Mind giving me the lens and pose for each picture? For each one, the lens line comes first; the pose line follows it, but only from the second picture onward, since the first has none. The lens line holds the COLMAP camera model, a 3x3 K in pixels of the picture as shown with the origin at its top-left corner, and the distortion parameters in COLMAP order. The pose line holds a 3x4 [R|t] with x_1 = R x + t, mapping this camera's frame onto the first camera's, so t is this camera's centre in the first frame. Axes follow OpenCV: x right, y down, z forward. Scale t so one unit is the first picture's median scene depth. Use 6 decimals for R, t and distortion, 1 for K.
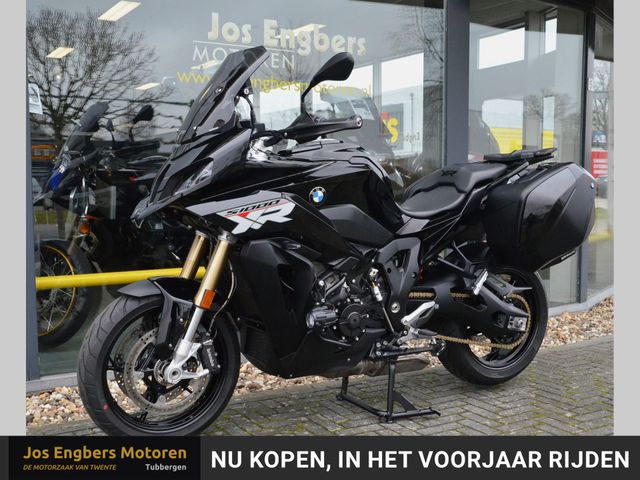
lens RADIAL K [[798.4, 0, 320.0], [0, 798.4, 240.0], [0, 0, 1]] dist [-0.009886, 0.004200]
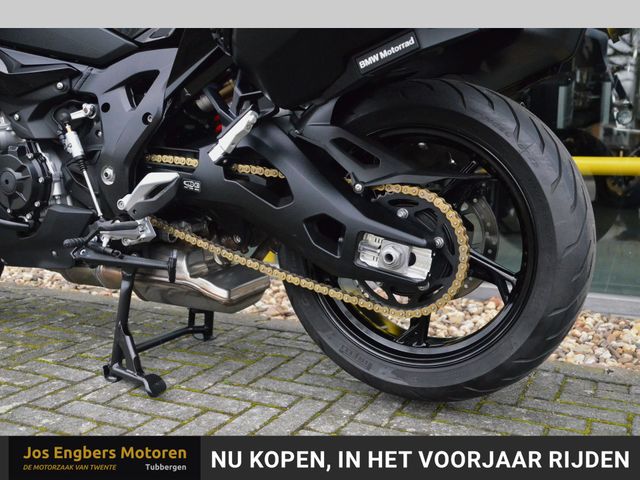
lens RADIAL K [[670.0, 0, 320.0], [0, 670.0, 240.0], [0, 0, 1]] dist [-0.082925, 0.327593]
pose [[0.556493, 0.116849, -0.822595, 0.613053], [-0.082017, 0.992951, 0.085563, 0.084865], [0.826794, 0.019851, 0.562154, 0.947253]]
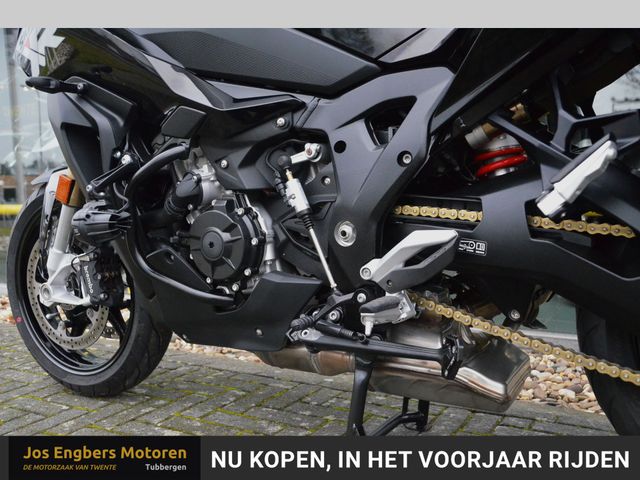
lens RADIAL K [[628.1, 0, 320.0], [0, 628.1, 240.0], [0, 0, 1]] dist [-0.062684, 0.004147]
pose [[0.484084, 0.054957, -0.873294, 0.414191], [-0.060308, 0.997748, 0.029359, 0.086093], [0.872941, 0.038454, 0.486308, 0.907824]]
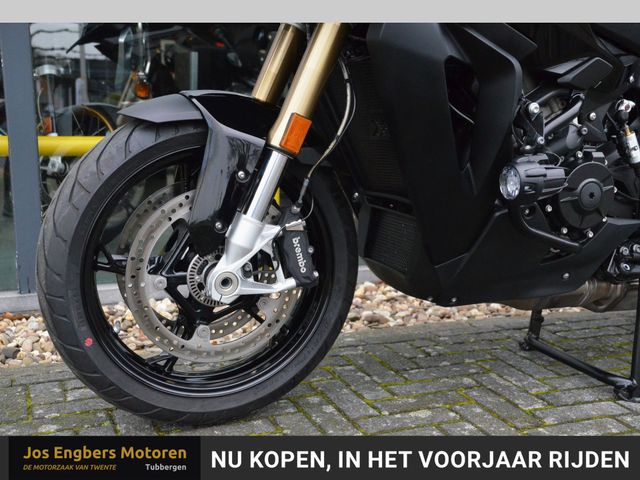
lens RADIAL K [[830.7, 0, 320.0], [0, 830.7, 240.0], [0, 0, 1]] dist [0.015671, 0.063759]
pose [[0.989763, 0.037810, -0.137620, -0.052527], [-0.026592, 0.996239, 0.082464, 0.093498], [0.140220, -0.077960, 0.987046, 0.483286]]
